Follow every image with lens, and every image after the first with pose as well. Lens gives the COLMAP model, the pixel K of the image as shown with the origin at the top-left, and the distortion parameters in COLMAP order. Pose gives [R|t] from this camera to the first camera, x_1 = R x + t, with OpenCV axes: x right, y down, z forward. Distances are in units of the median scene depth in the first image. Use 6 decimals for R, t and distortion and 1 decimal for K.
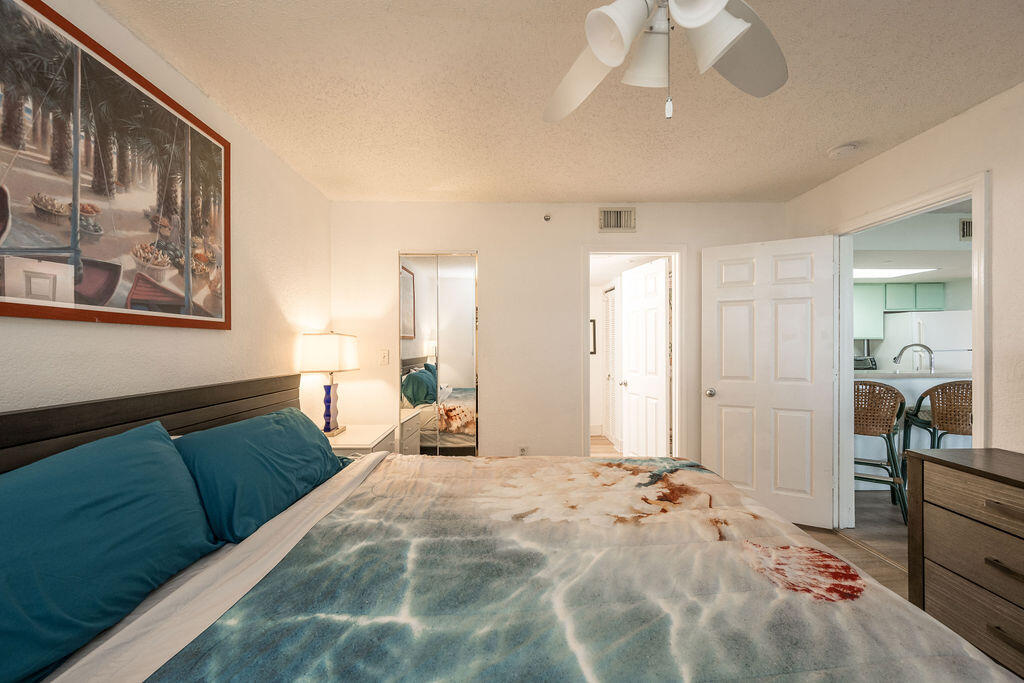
lens RADIAL K [[400.6, 0, 511.6], [0, 400.6, 345.9], [0, 0, 1]] dist [-0.001973, -0.000214]
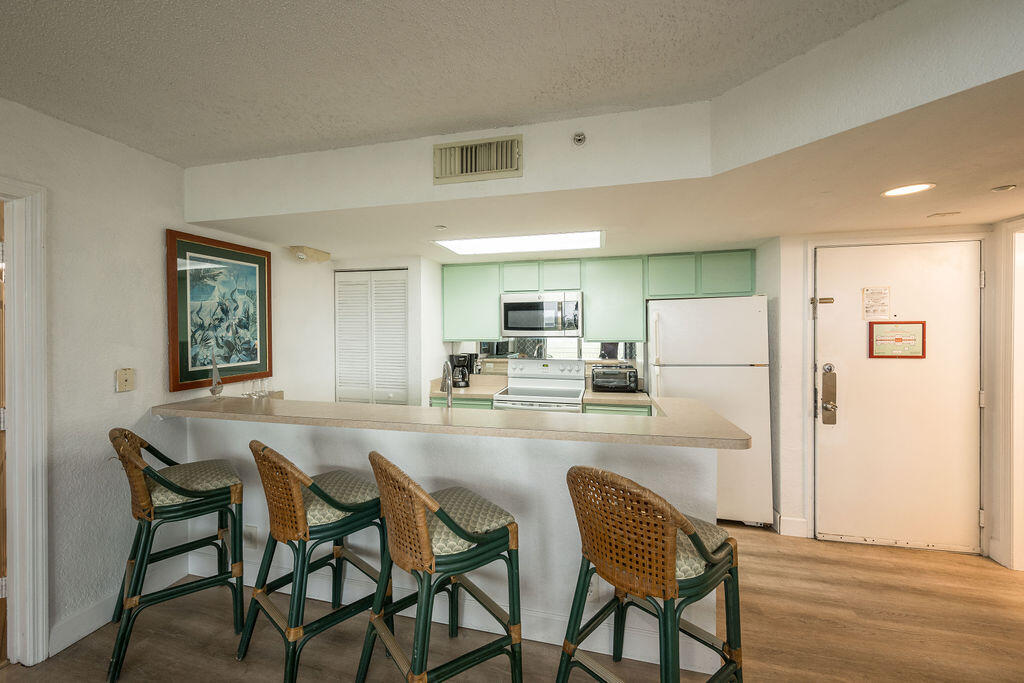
lens RADIAL K [[407.8, 0, 508.7], [0, 407.8, 329.0], [0, 0, 1]] dist [-0.000228, 0.000040]
pose [[0.965587, -0.001438, -0.260078, 3.524759], [0.001372, 0.999999, -0.000436, -0.150371], [0.260078, 0.000064, 0.965588, 1.208887]]
